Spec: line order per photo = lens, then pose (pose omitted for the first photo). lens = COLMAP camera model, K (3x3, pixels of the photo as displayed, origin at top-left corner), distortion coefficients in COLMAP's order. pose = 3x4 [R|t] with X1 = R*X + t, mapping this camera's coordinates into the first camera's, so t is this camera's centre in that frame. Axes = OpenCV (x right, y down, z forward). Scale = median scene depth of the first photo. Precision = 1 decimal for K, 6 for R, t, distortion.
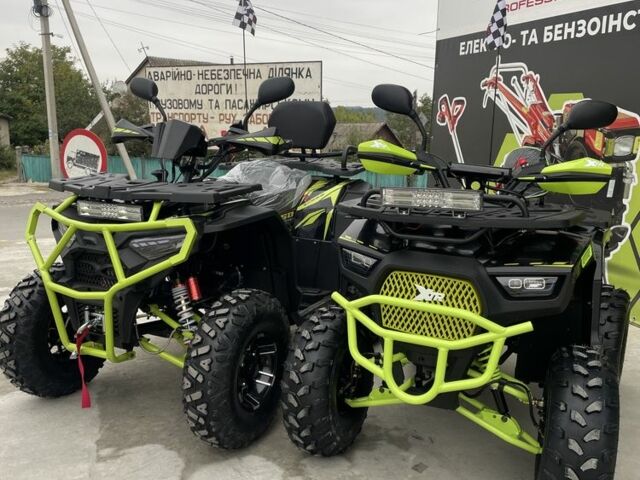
lens RADIAL K [[631.4, 0, 319.6], [0, 631.4, 248.0], [0, 0, 1]] dist [0.144914, -0.308069]
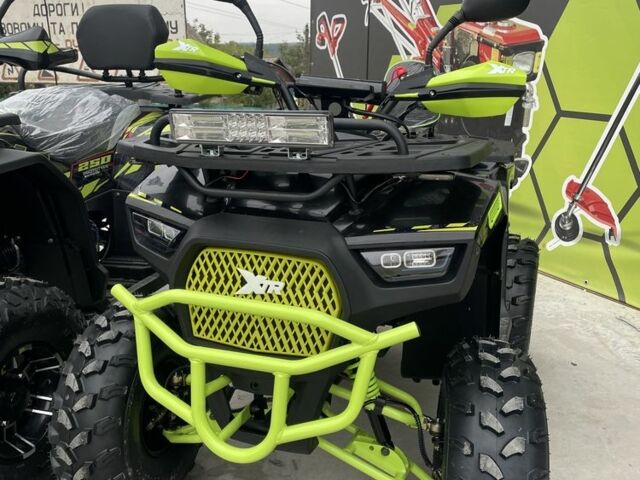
lens RADIAL K [[641.2, 0, 320.0], [0, 641.2, 240.0], [0, 0, 1]] dist [0.084112, -0.081429]
pose [[0.986934, -0.055010, 0.151445, 0.132202], [0.042836, 0.995669, 0.082510, -0.018611], [-0.155328, -0.074944, 0.985016, 0.360353]]
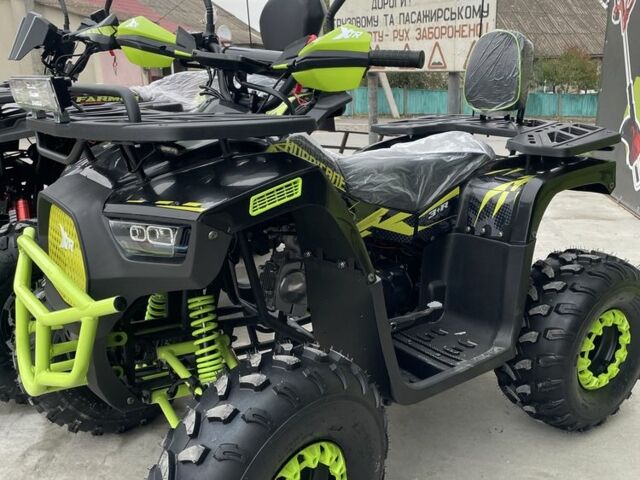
lens RADIAL K [[641.2, 0, 320.0], [0, 641.2, 240.0], [0, 0, 1]] dist [0.084112, -0.081429]
pose [[0.906933, 0.083421, -0.412933, 0.673072], [-0.046360, 0.994008, 0.098988, -0.006904], [0.418716, -0.070632, 0.905366, 0.475894]]
